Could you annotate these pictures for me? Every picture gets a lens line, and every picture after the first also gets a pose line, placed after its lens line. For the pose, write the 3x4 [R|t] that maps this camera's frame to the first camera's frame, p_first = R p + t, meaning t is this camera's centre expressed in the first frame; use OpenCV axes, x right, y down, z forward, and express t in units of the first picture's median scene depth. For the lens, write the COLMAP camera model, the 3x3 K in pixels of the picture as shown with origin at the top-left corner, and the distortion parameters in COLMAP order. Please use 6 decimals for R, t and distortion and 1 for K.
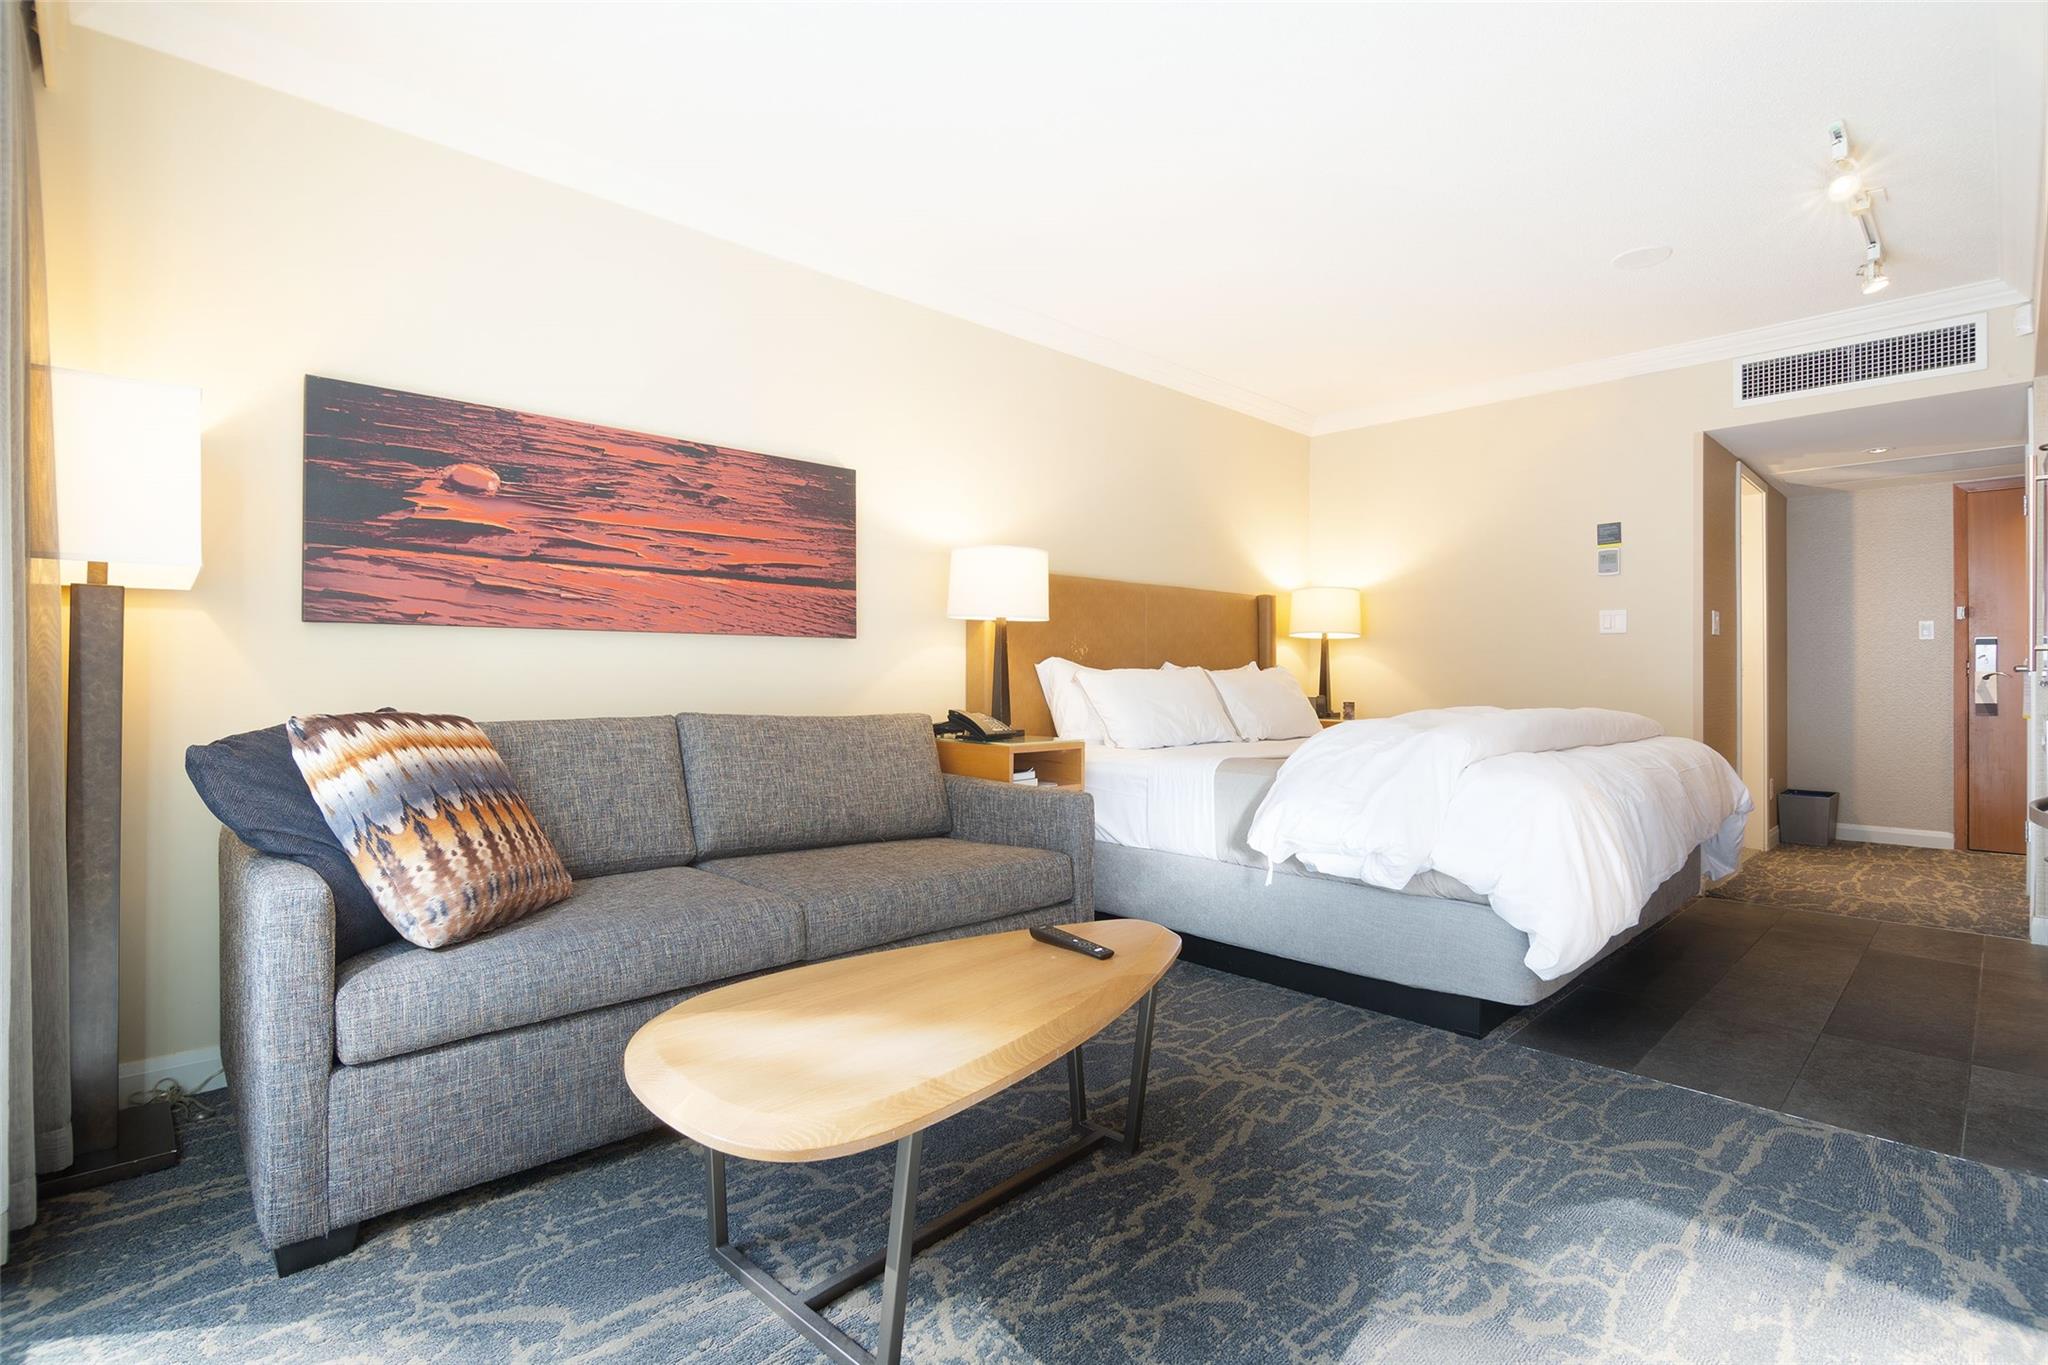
lens RADIAL K [[945.0, 0, 1018.9], [0, 945.0, 676.1], [0, 0, 1]] dist [-0.009506, 0.001345]
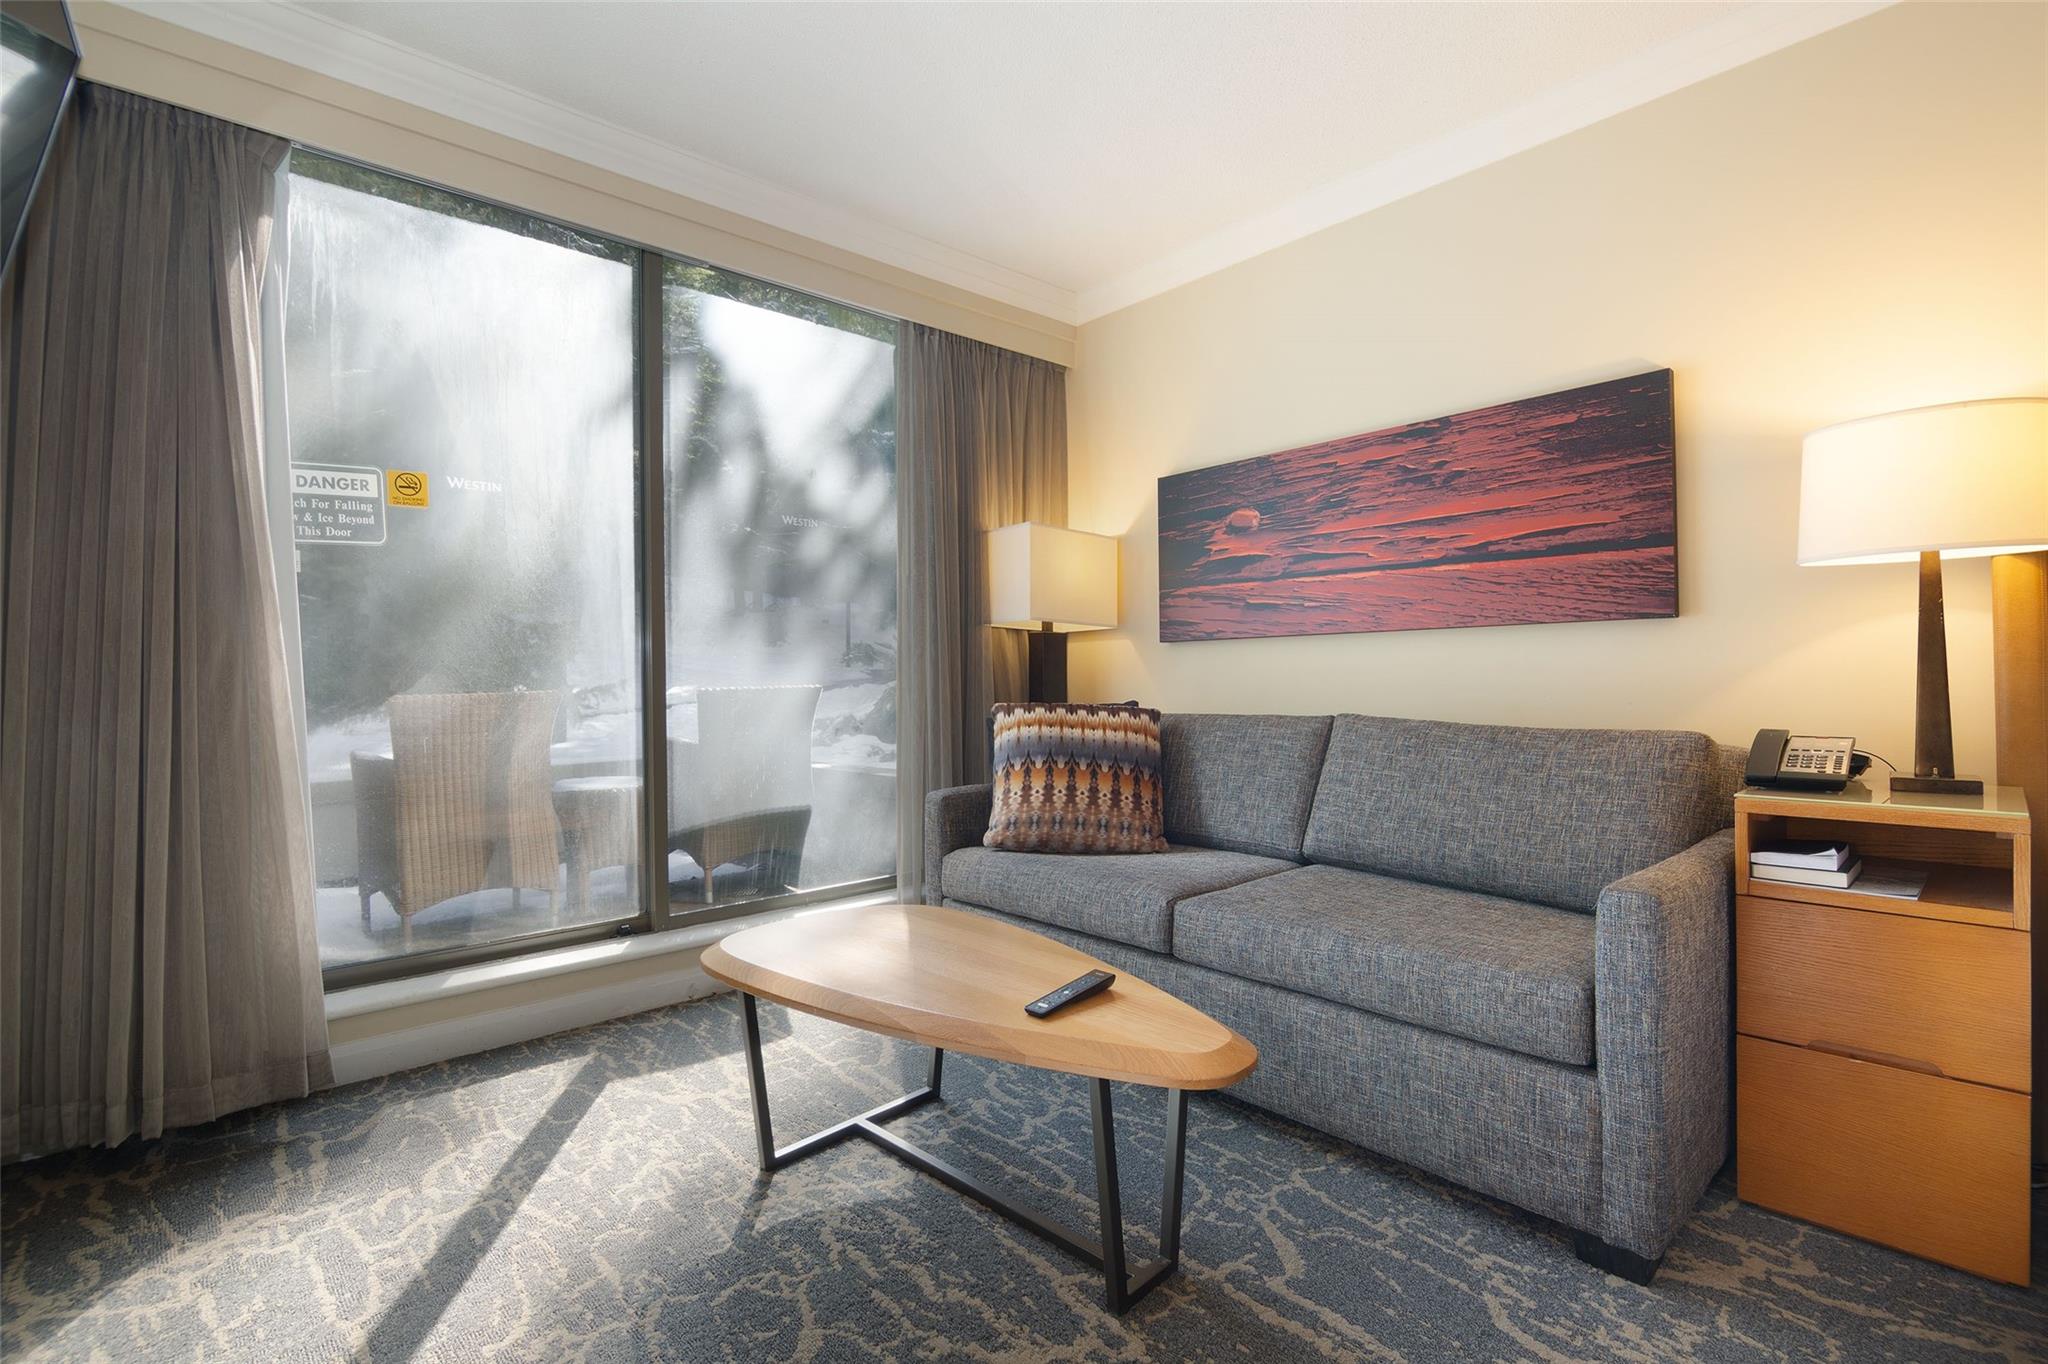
lens RADIAL K [[945.0, 0, 1024.1], [0, 945.0, 674.5], [0, 0, 1]] dist [-0.009506, 0.001345]
pose [[-0.024289, -0.014156, -0.999605, 0.559905], [0.003796, 0.999891, -0.014252, 0.009676], [0.999698, -0.004141, -0.024233, 0.610893]]
